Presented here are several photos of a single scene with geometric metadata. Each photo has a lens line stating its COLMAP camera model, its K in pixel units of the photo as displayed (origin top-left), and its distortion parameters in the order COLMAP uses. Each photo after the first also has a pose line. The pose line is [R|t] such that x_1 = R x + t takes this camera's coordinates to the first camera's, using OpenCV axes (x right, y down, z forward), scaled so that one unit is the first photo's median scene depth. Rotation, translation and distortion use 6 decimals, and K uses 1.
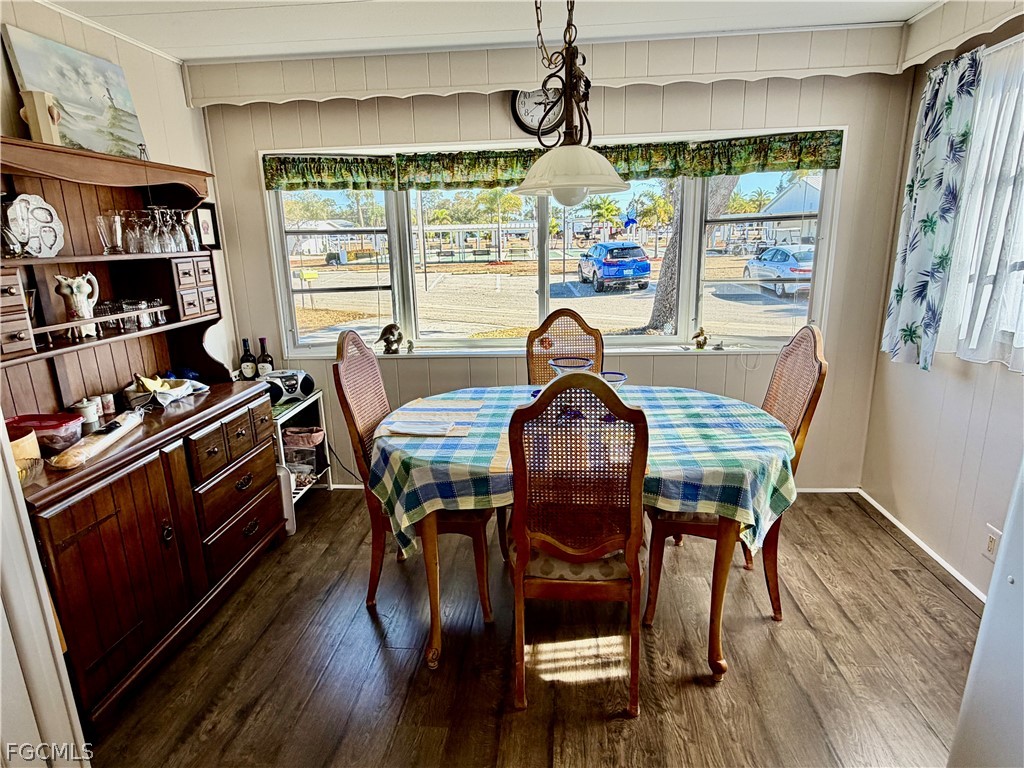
lens RADIAL K [[601.0, 0, 511.2], [0, 601.0, 386.5], [0, 0, 1]] dist [0.002684, 0.002257]
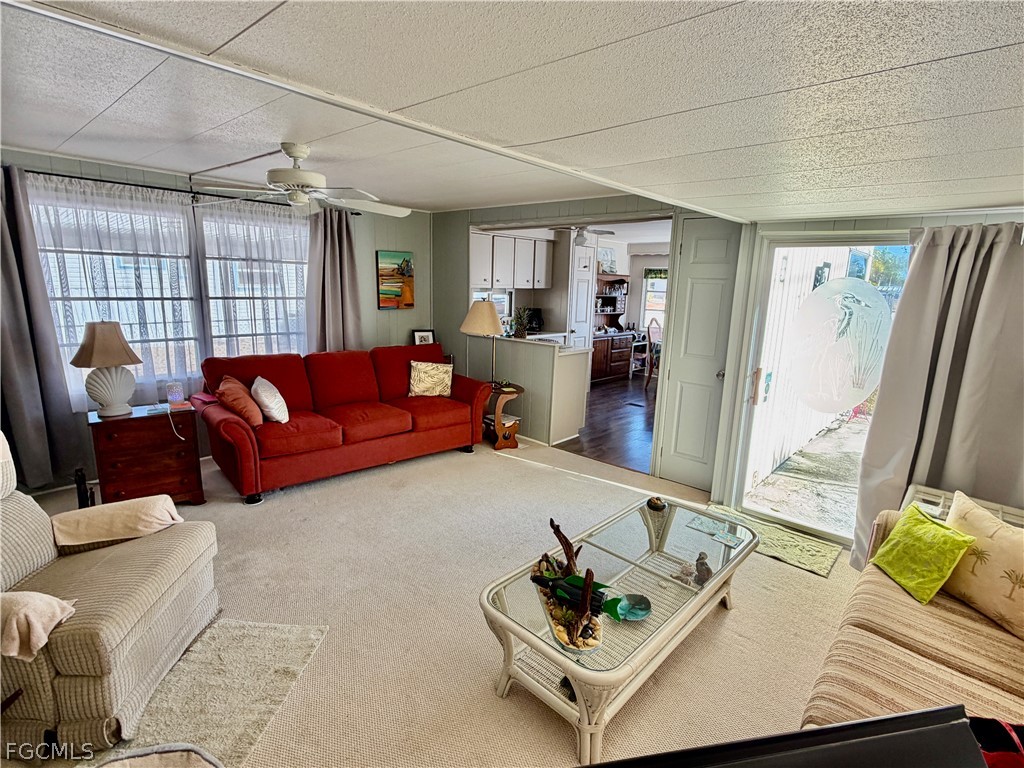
lens RADIAL K [[510.0, 0, 513.0], [0, 510.0, 381.8], [0, 0, 1]] dist [-0.001032, -0.000010]
pose [[0.793788, 0.169070, -0.584223, 0.913884], [-0.200777, 0.979579, 0.010686, 0.418625], [0.574099, 0.108816, 0.811523, -1.971578]]
